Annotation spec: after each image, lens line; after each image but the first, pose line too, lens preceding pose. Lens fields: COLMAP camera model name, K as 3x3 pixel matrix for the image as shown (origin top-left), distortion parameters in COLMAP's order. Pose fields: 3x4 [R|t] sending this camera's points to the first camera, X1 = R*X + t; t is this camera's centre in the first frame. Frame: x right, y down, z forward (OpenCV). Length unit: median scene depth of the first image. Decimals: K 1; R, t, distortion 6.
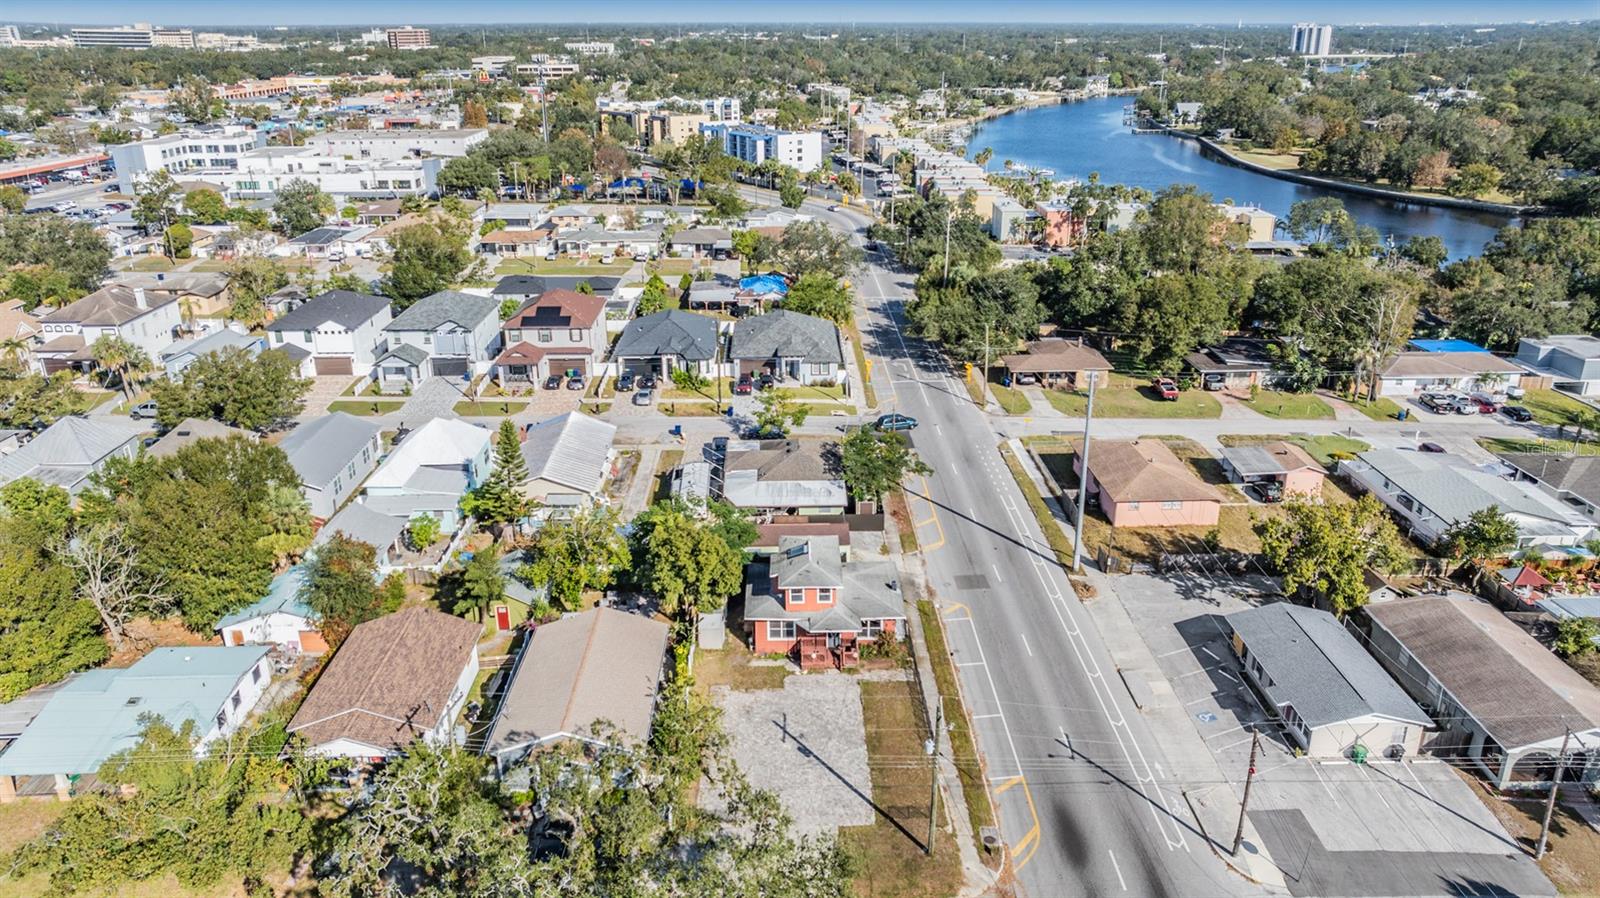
lens RADIAL K [[1147.5, 0, 803.8], [0, 1147.5, 445.0], [0, 0, 1]] dist [-0.031606, 0.023785]
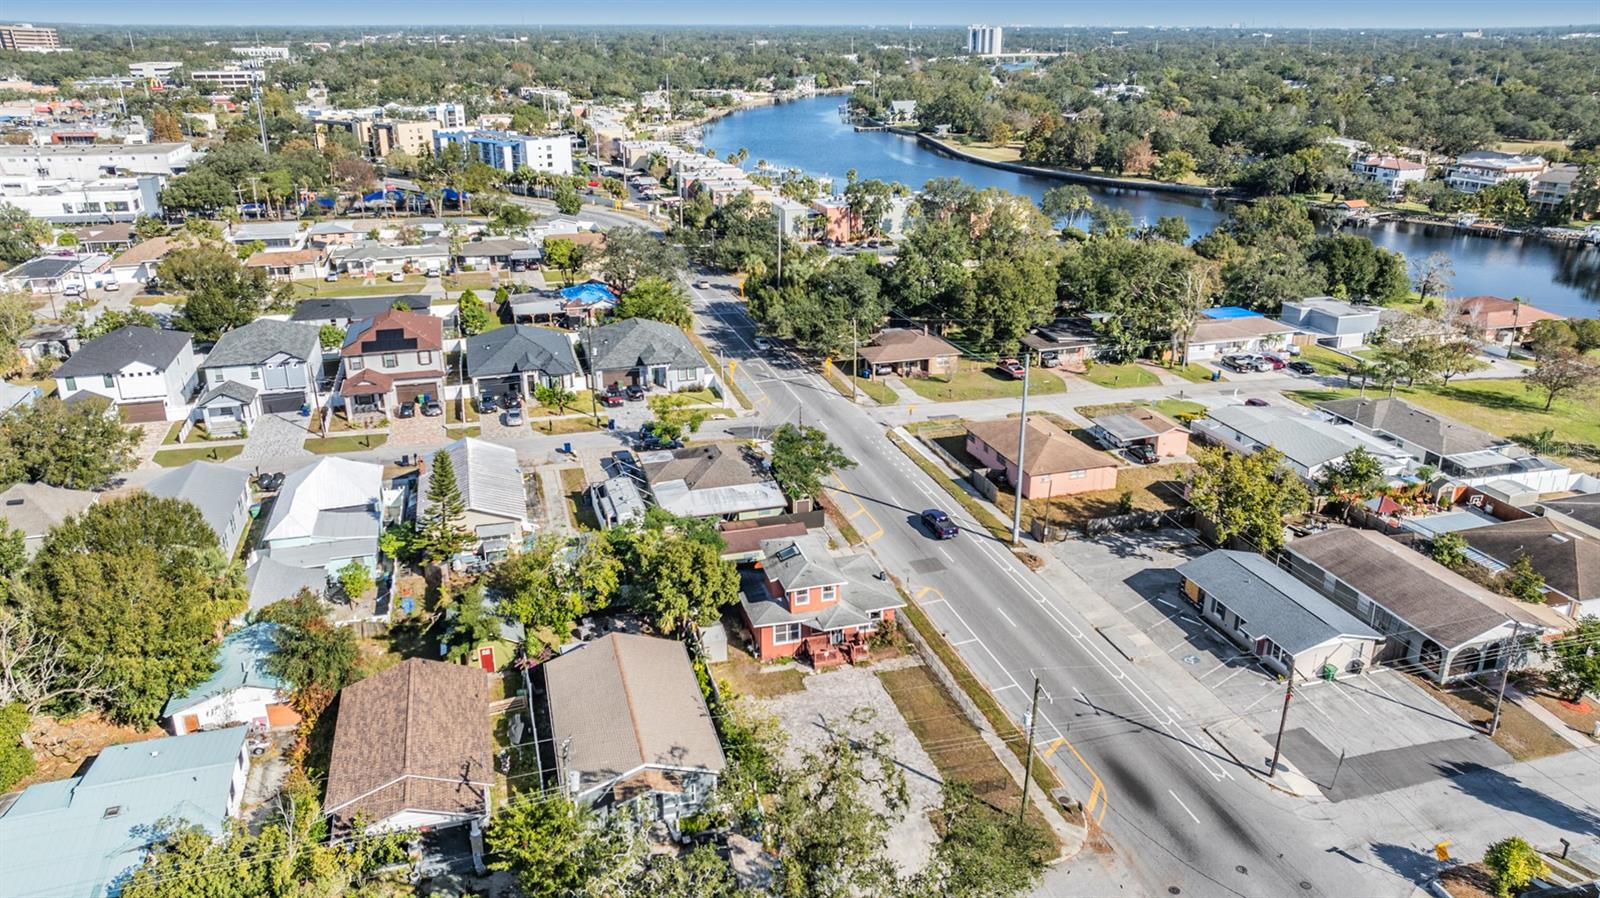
lens RADIAL K [[1147.5, 0, 807.1], [0, 1147.5, 454.6], [0, 0, 1]] dist [-0.031606, 0.023785]
pose [[0.963191, -0.091748, 0.252676, -0.143008], [0.090320, 0.995763, 0.017270, -0.005261], [-0.253189, 0.006188, 0.967397, 0.018438]]
